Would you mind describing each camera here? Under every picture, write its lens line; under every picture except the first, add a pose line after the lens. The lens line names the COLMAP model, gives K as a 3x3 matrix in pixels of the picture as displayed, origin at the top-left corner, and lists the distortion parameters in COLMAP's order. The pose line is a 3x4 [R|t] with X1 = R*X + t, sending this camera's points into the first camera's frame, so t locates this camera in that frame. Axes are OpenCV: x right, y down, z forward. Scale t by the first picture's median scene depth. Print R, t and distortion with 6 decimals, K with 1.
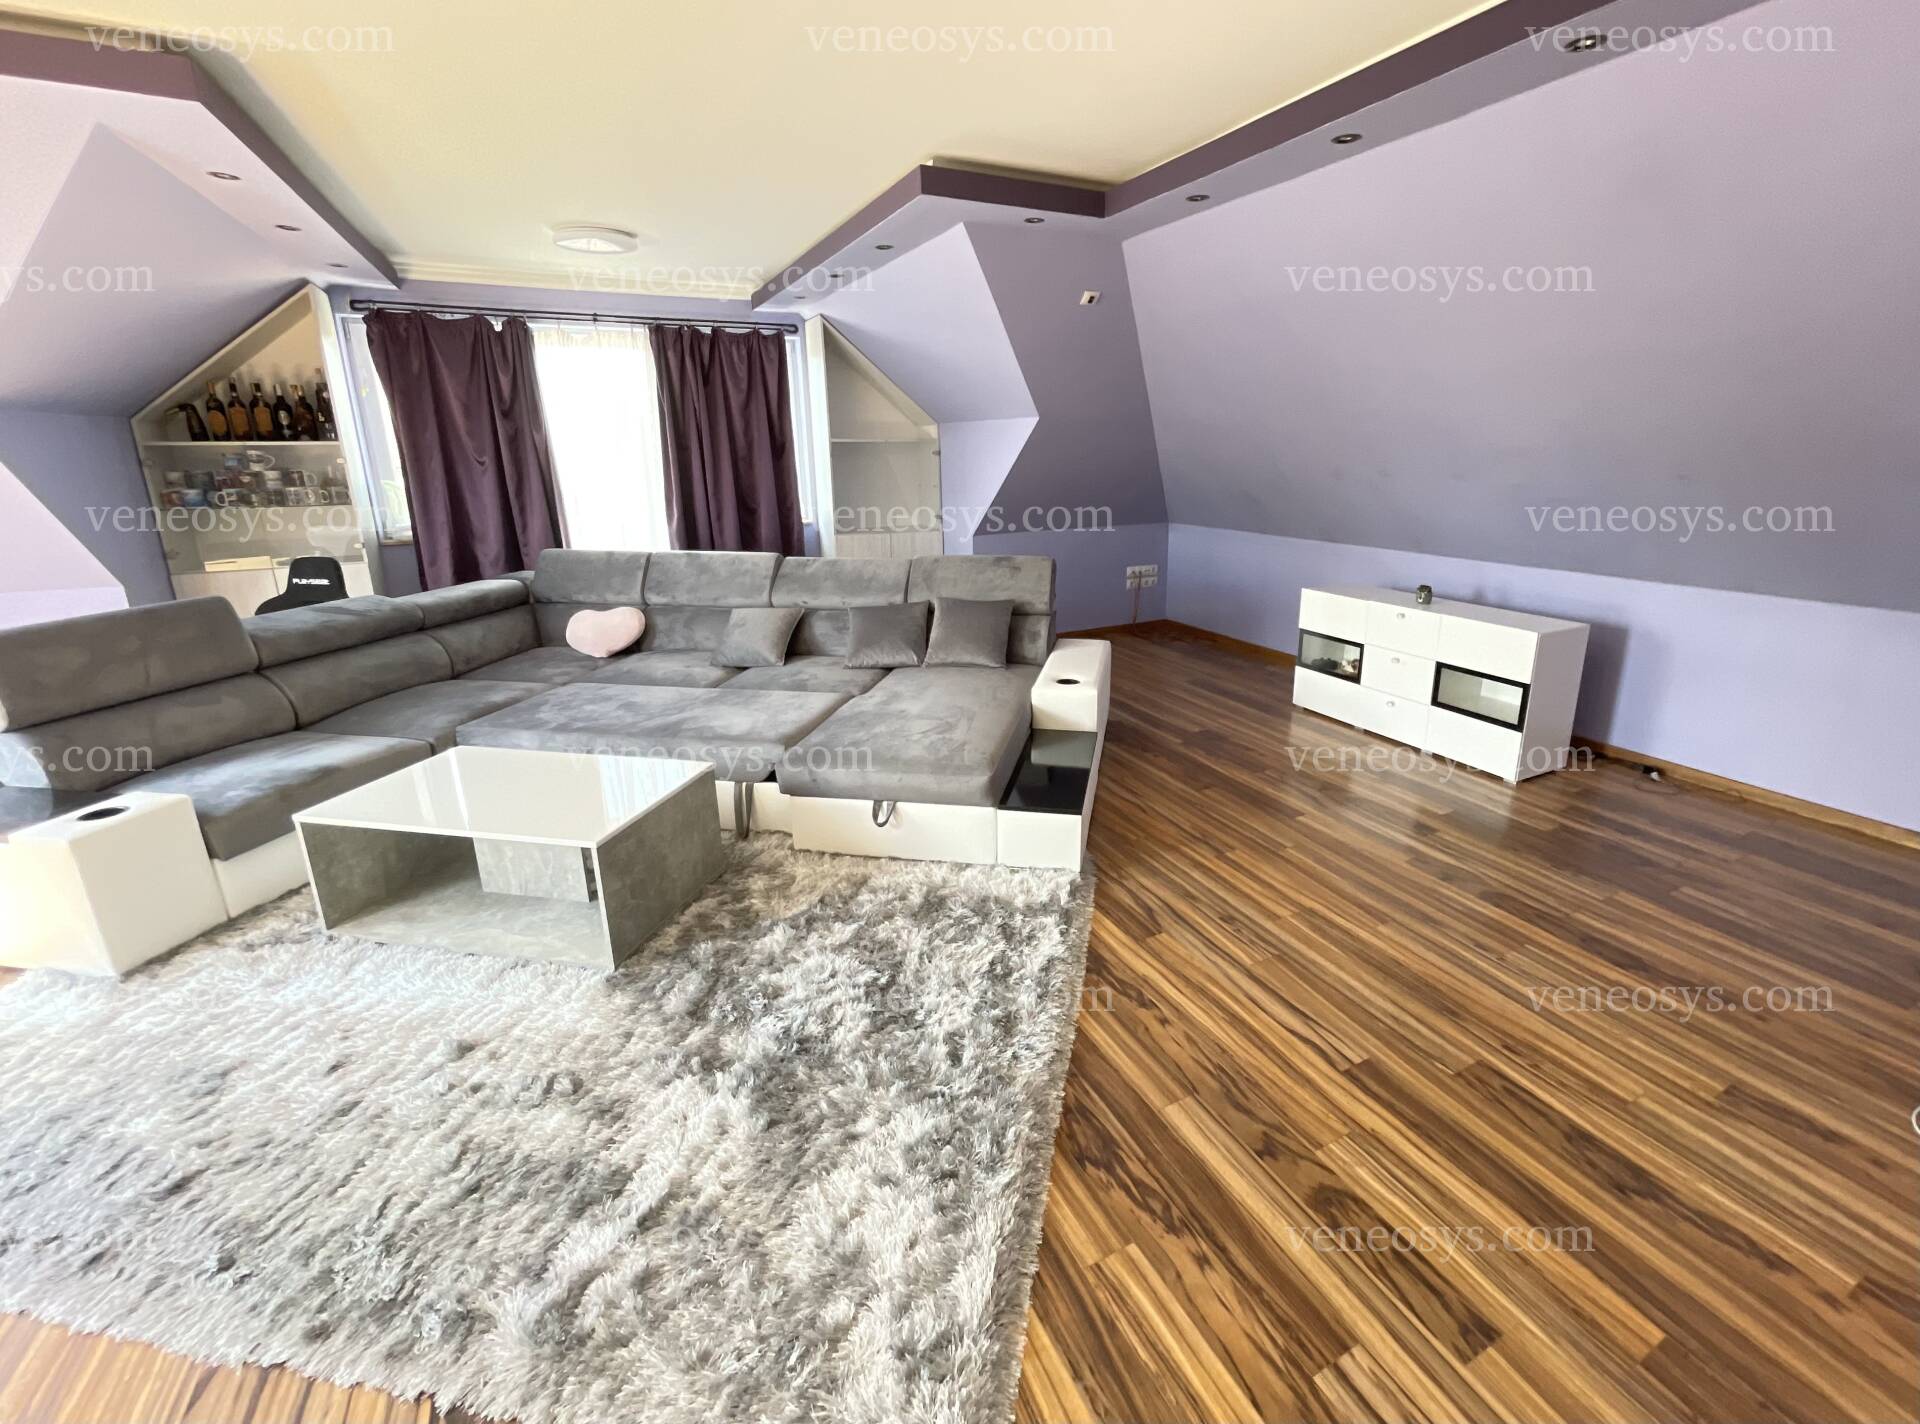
lens RADIAL K [[830.5, 0, 1014.4], [0, 830.5, 668.0], [0, 0, 1]] dist [-0.002201, -0.000102]
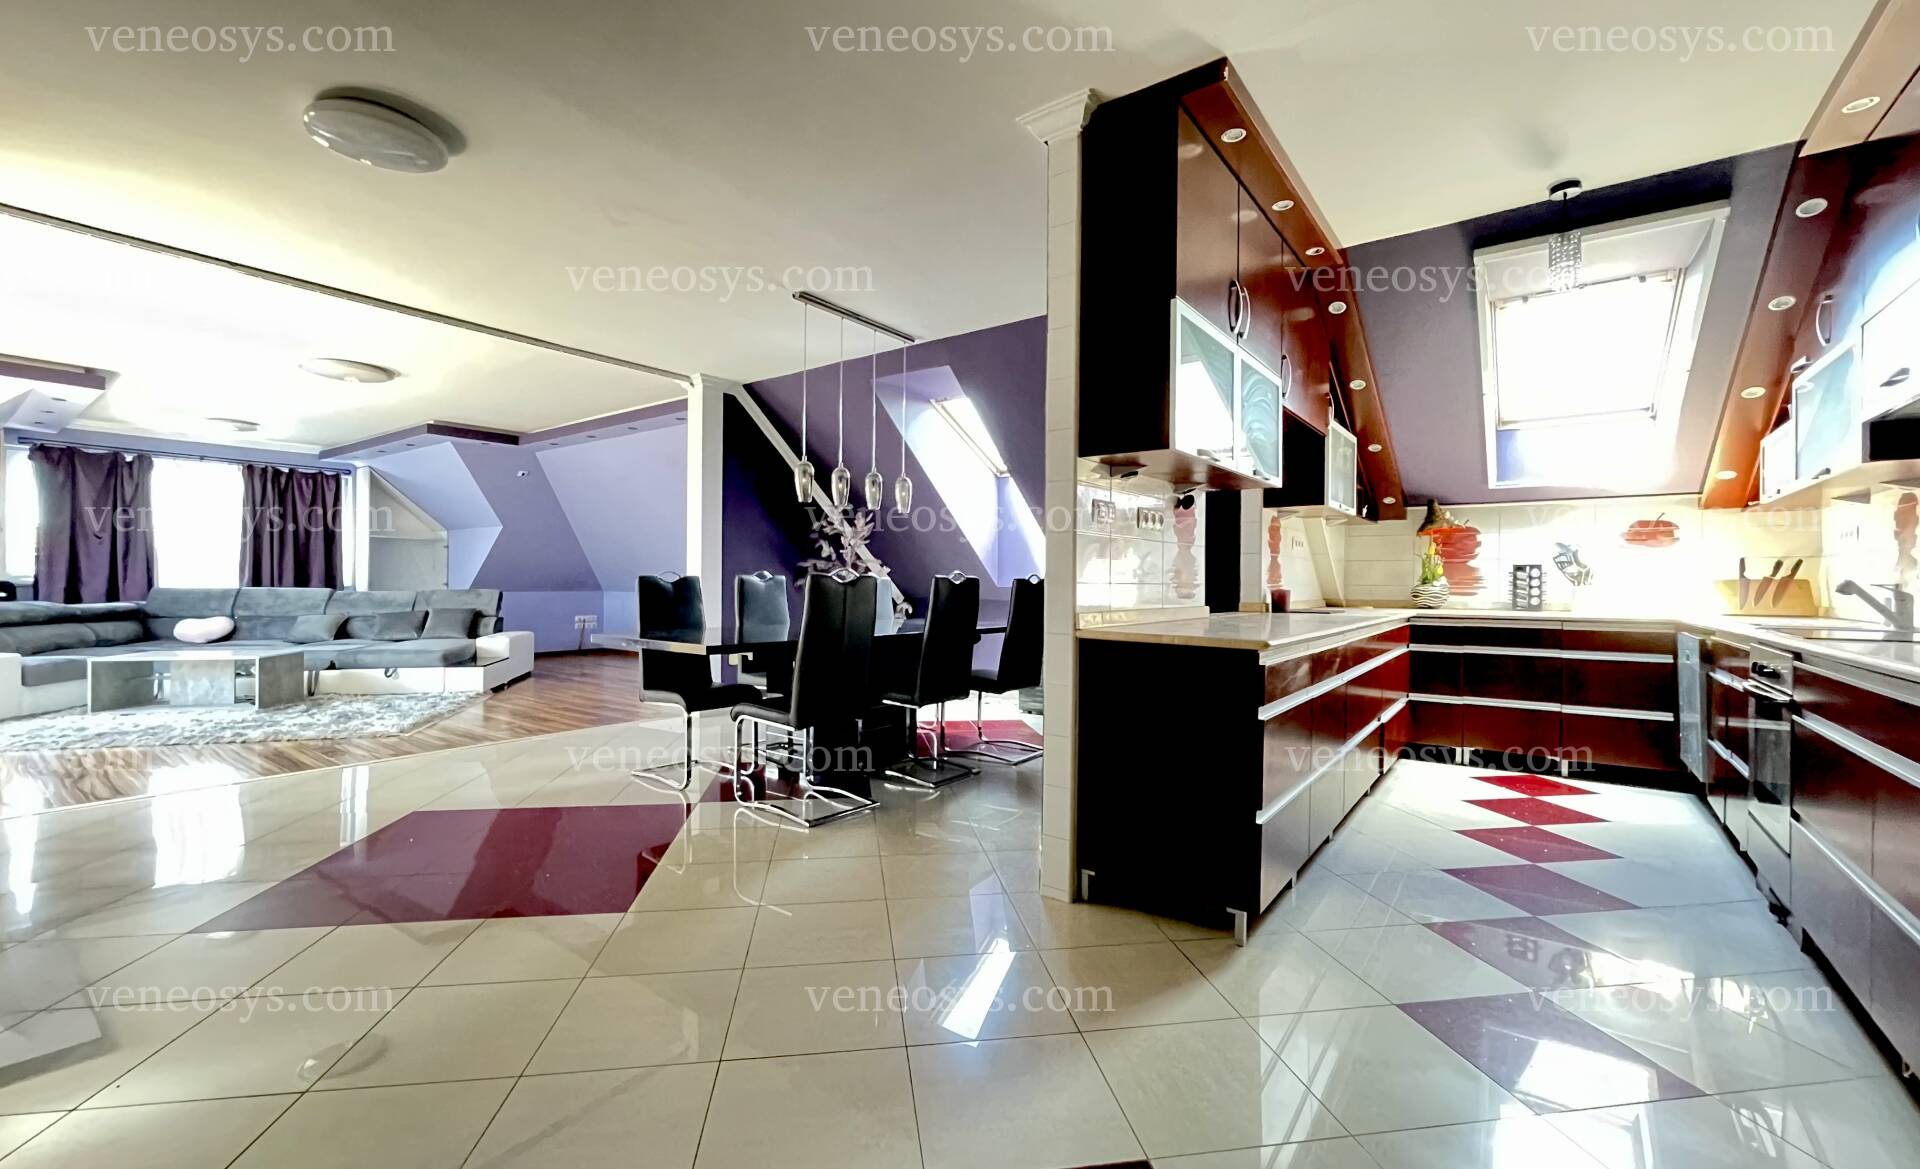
lens RADIAL K [[778.3, 0, 960.0], [0, 778.3, 584.5], [0, 0, 1]] dist [-0.000813, -0.000016]
pose [[0.899874, 0.016742, 0.435829, 0.267196], [0.094546, 0.968014, -0.232398, 0.473645], [-0.425780, 0.250335, 0.869508, -1.347789]]
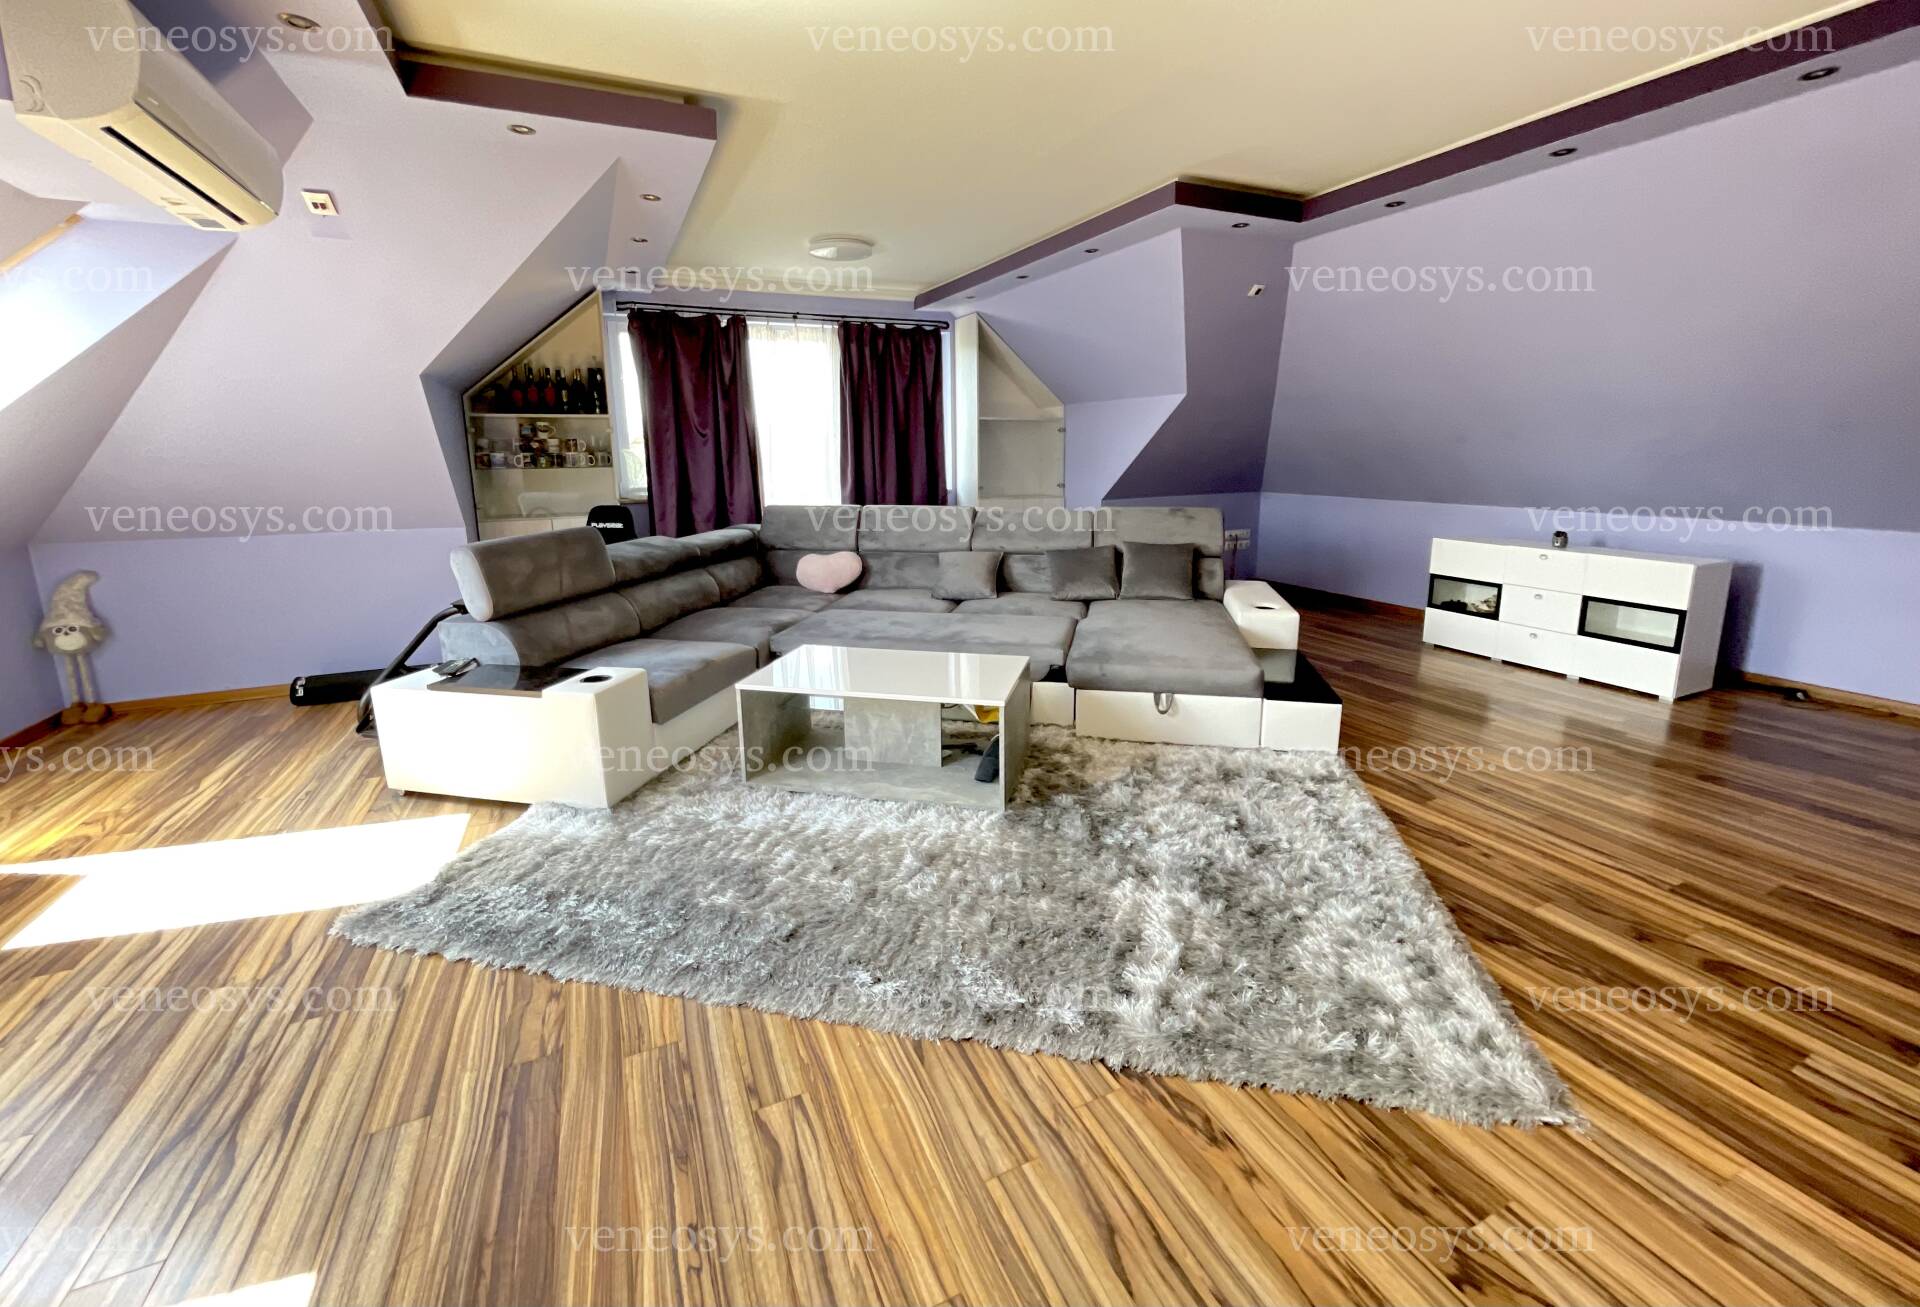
lens RADIAL K [[781.6, 0, 958.3], [0, 781.6, 593.6], [0, 0, 1]] dist [-0.001215, -0.000483]
pose [[0.998907, 0.006198, -0.046333, -0.312909], [-0.009652, 0.997158, -0.074711, 0.081792], [0.045739, 0.075077, 0.996128, -0.110960]]
